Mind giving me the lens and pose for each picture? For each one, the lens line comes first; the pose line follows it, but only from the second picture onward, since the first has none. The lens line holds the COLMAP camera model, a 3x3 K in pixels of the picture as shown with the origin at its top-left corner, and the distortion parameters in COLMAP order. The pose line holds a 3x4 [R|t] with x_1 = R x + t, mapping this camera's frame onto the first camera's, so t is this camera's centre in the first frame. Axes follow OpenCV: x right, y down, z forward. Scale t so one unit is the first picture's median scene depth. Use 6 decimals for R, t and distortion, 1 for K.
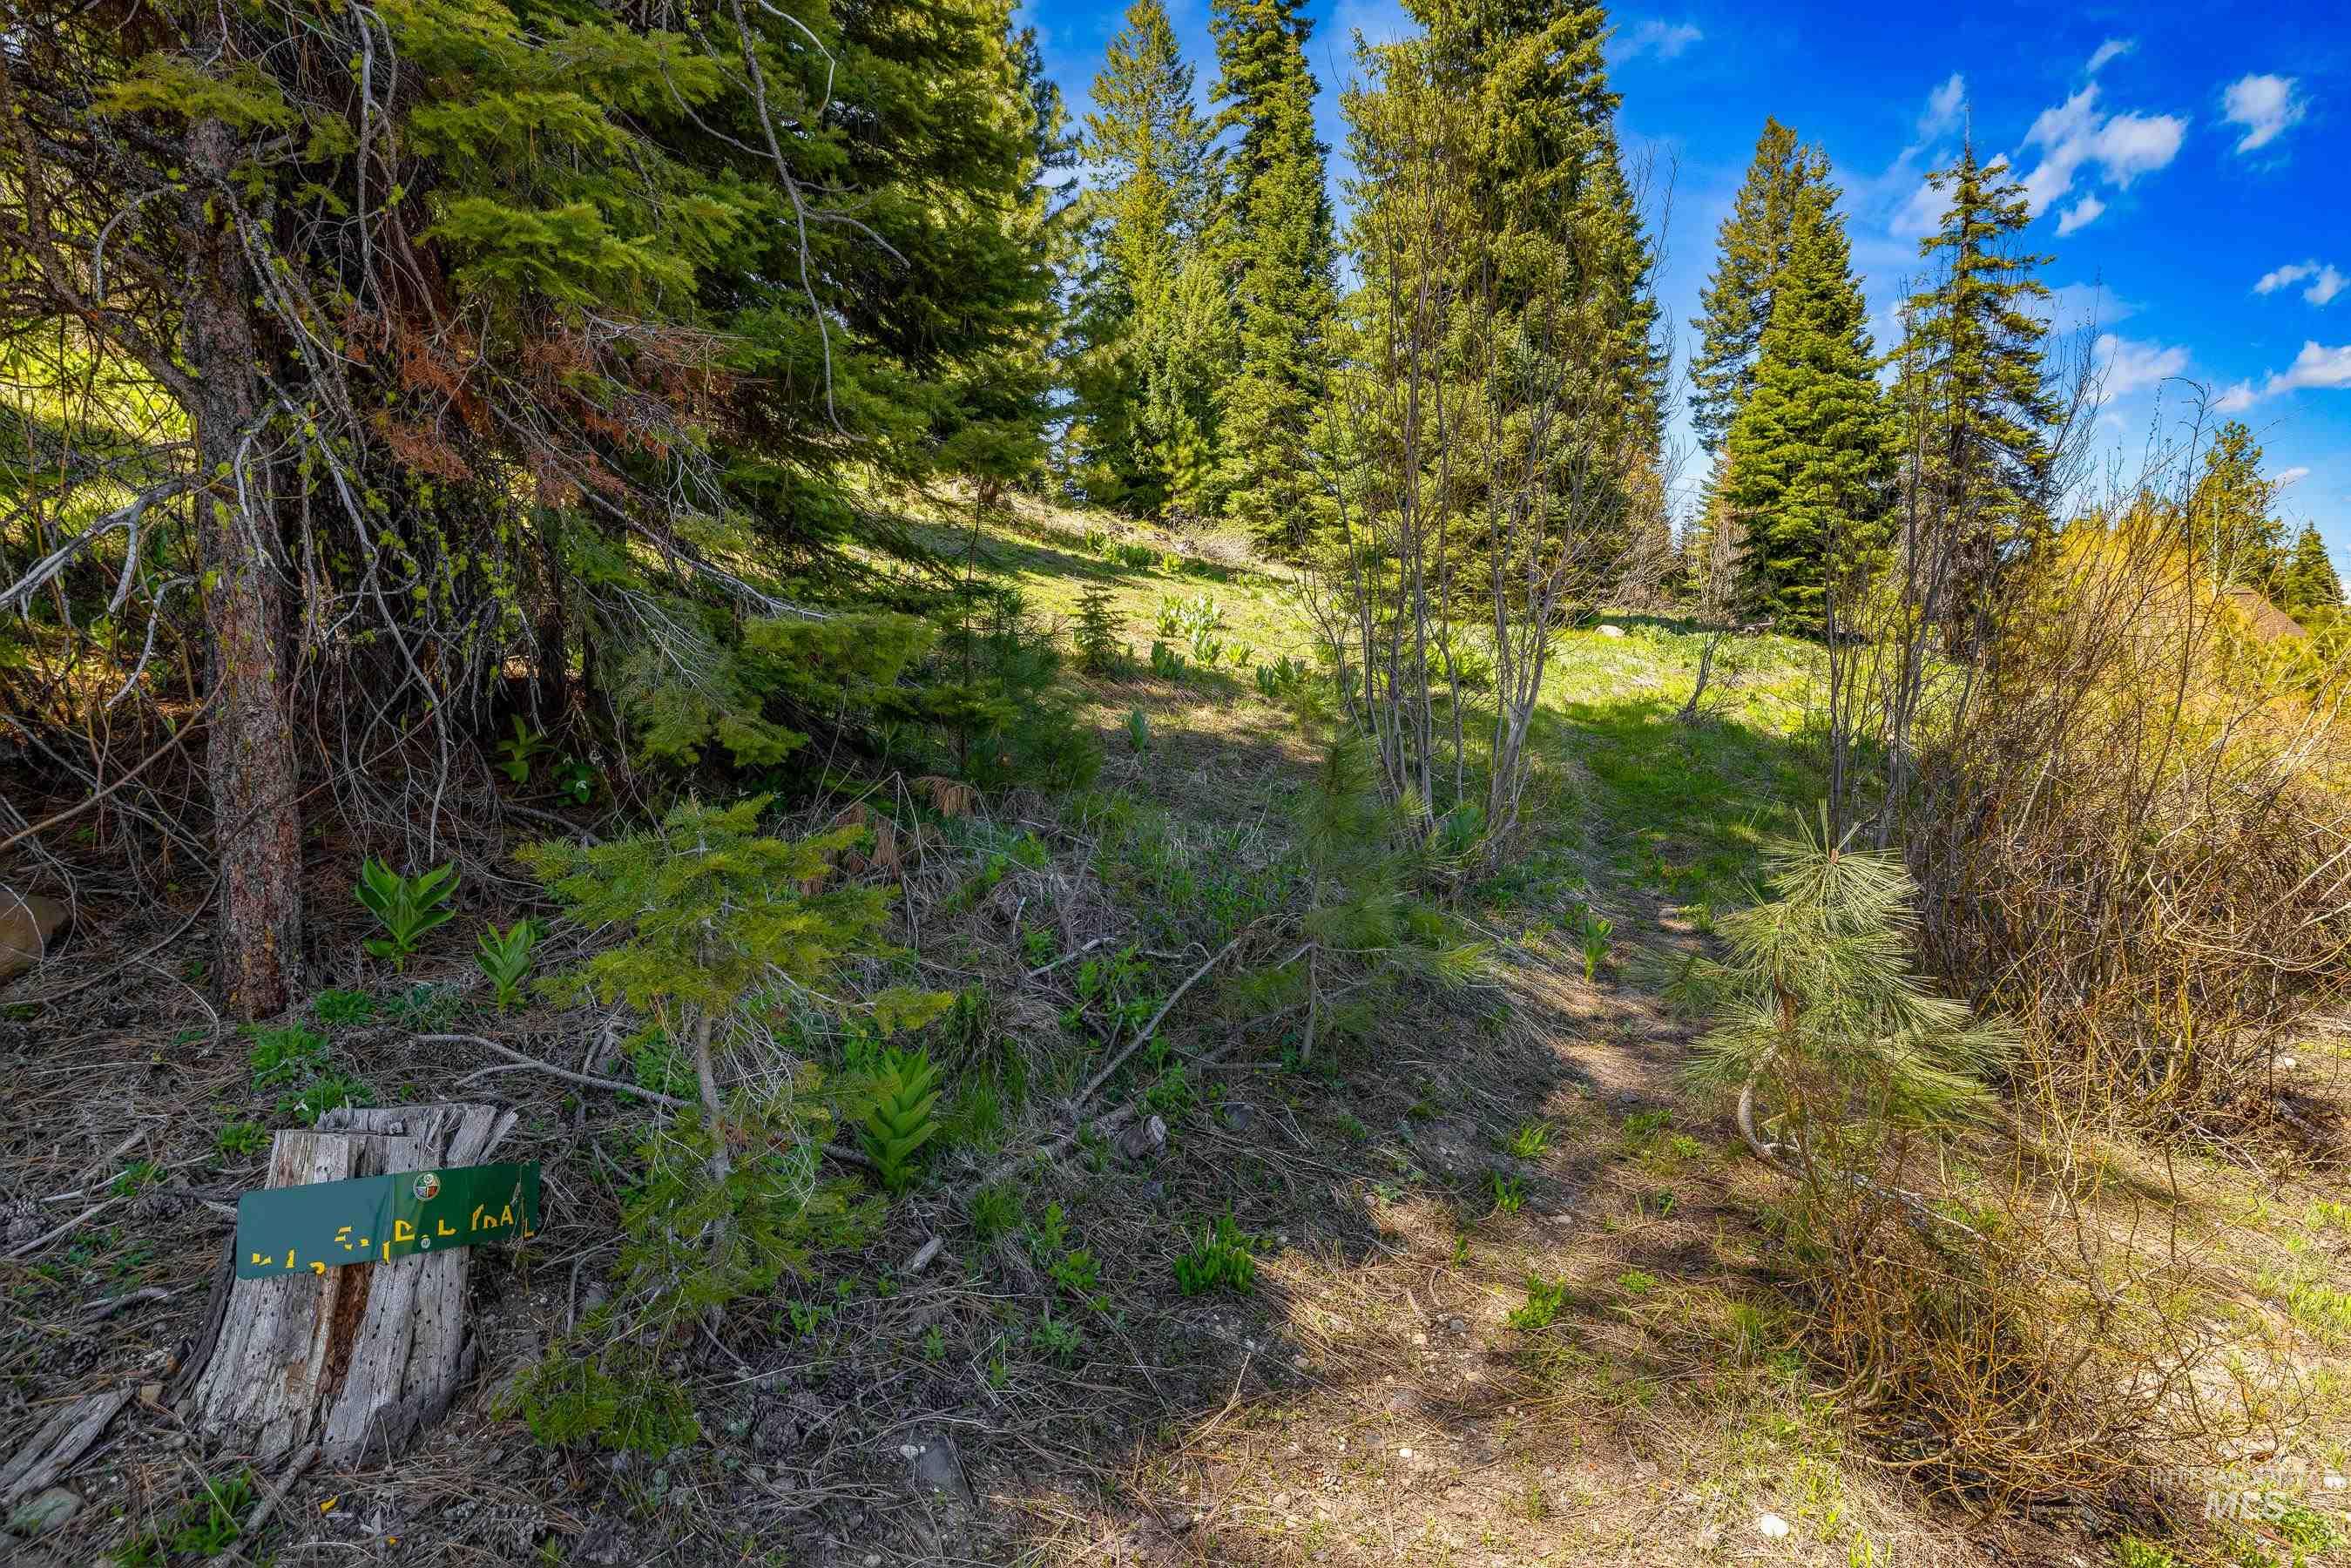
lens RADIAL K [[1207.9, 0, 1175.5], [0, 1207.9, 784.0], [0, 0, 1]] dist [-0.012836, -0.000133]
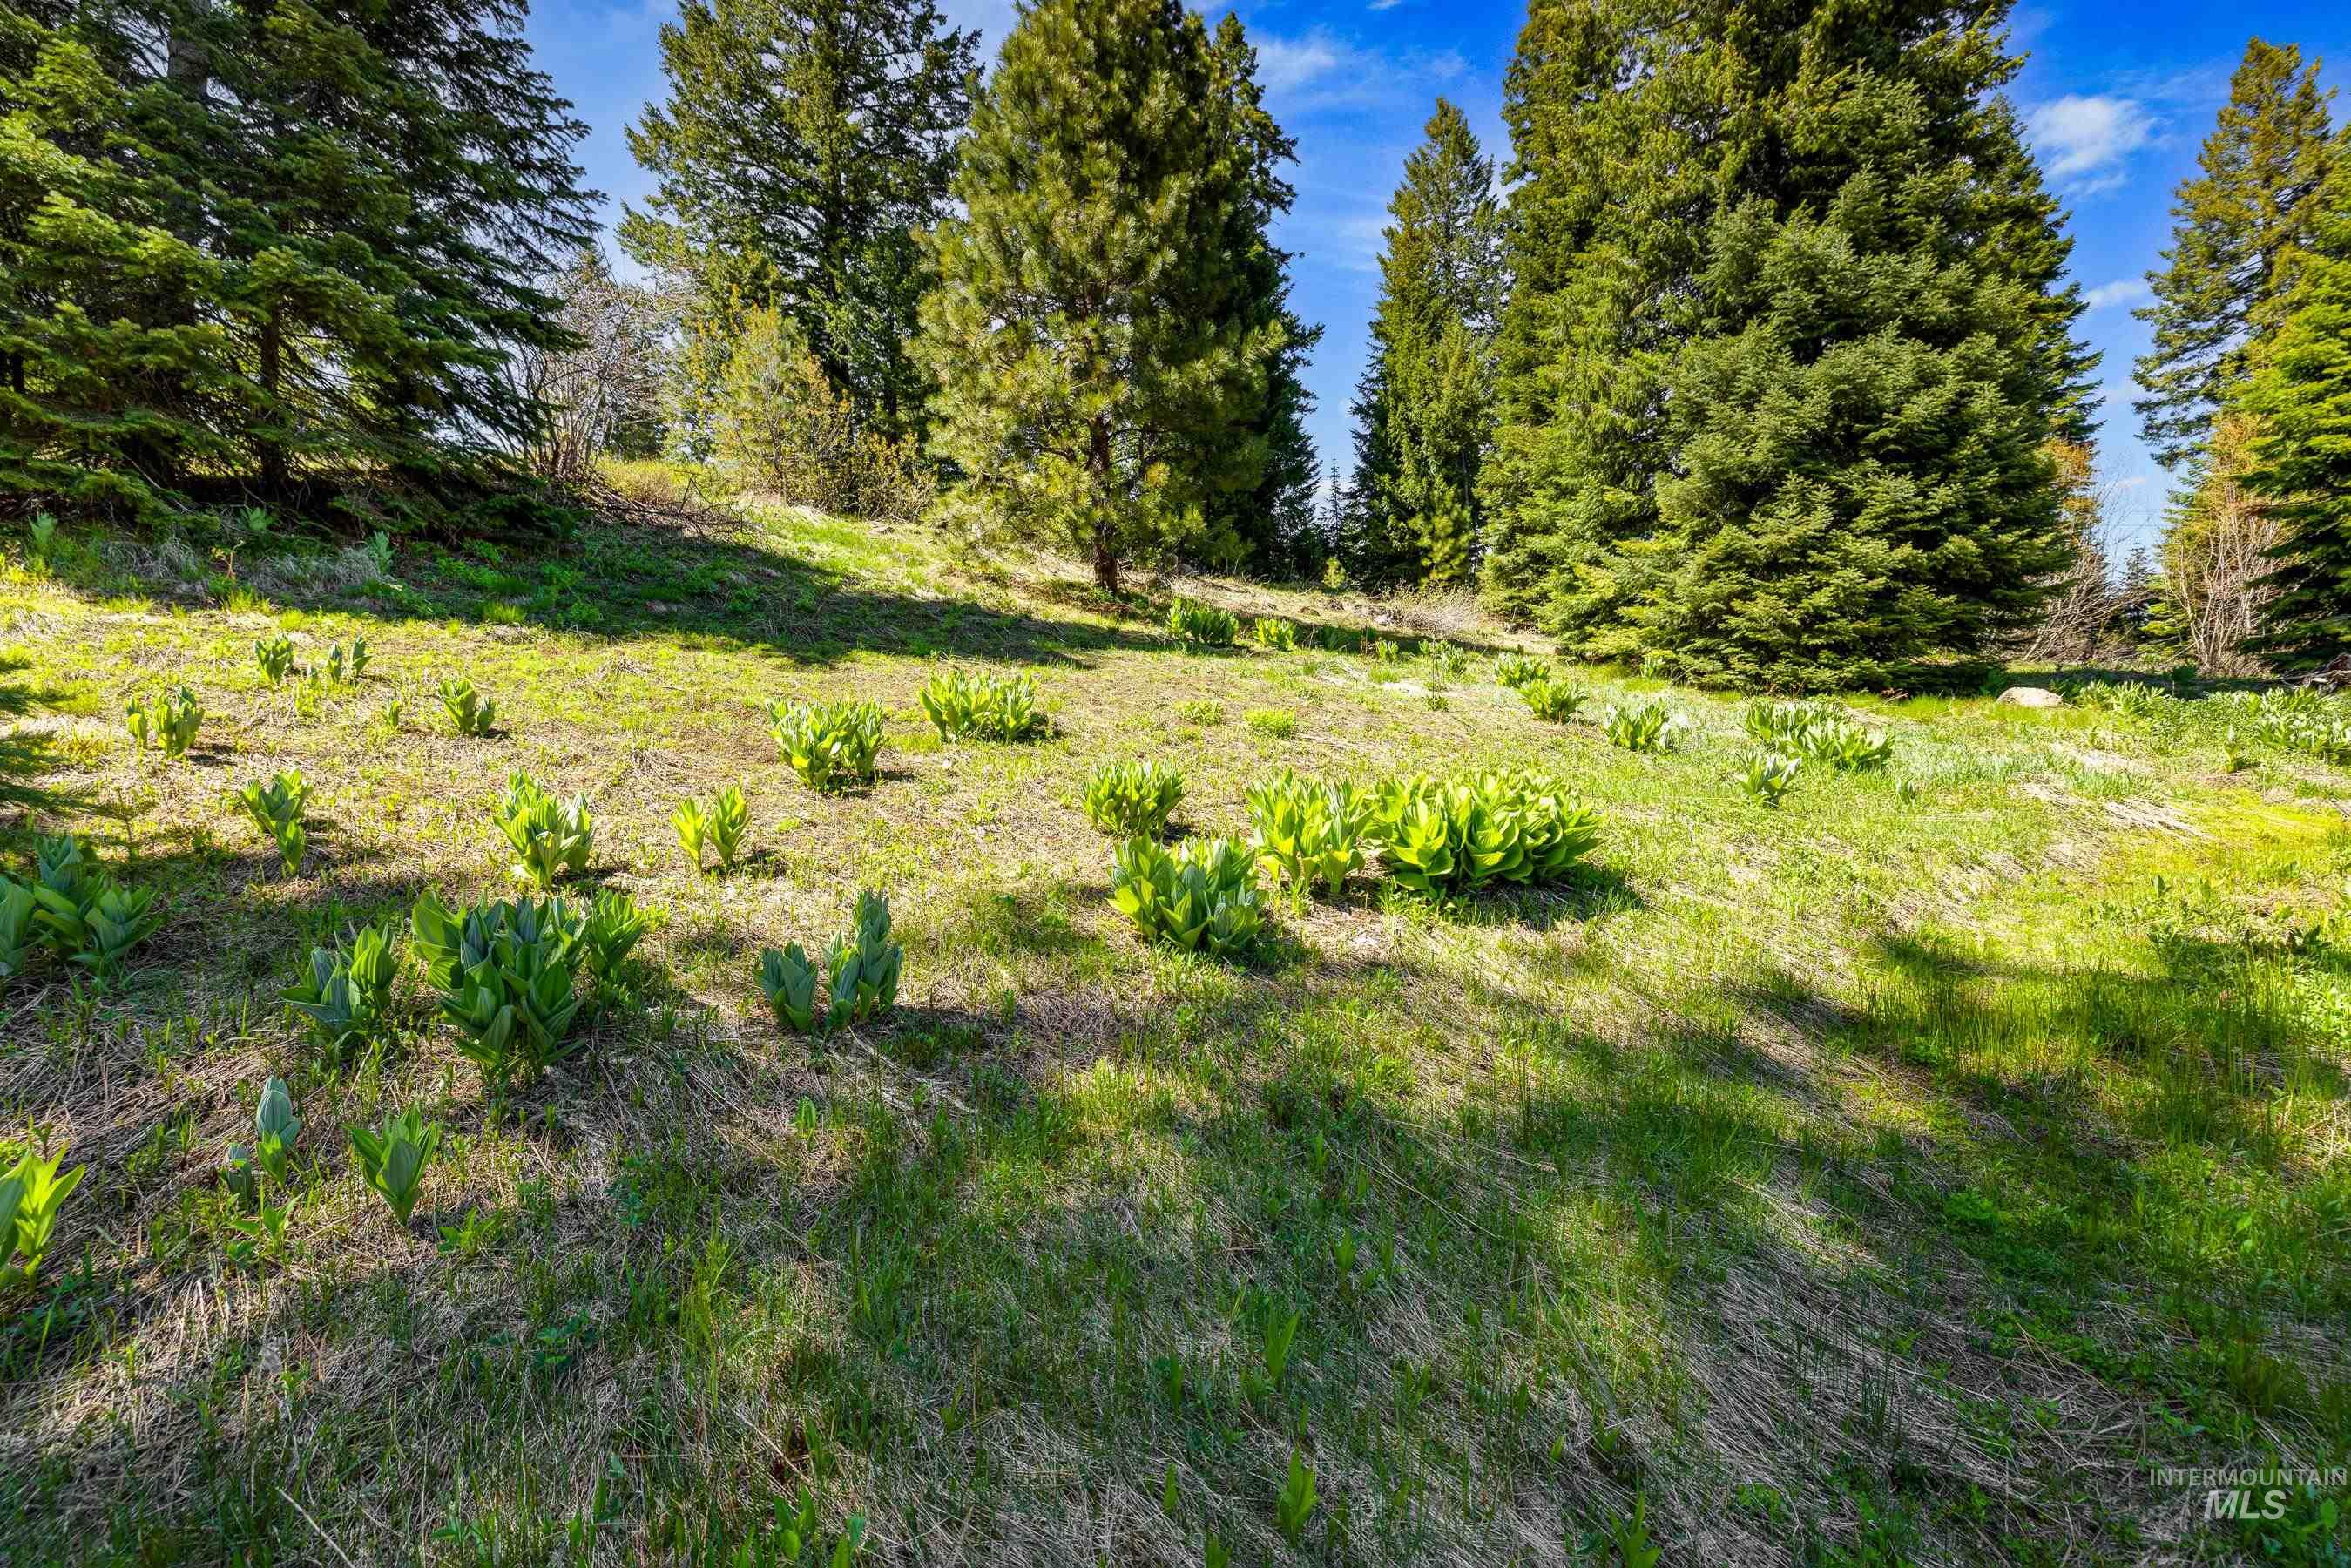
lens RADIAL K [[964.6, 0, 1175.5], [0, 964.6, 784.0], [0, 0, 1]] dist [-0.000058, -0.000743]
pose [[0.930081, -0.010712, -0.367198, 0.091219], [-0.009144, 0.998590, -0.052293, -0.035210], [0.367240, 0.051994, 0.928672, 0.258734]]
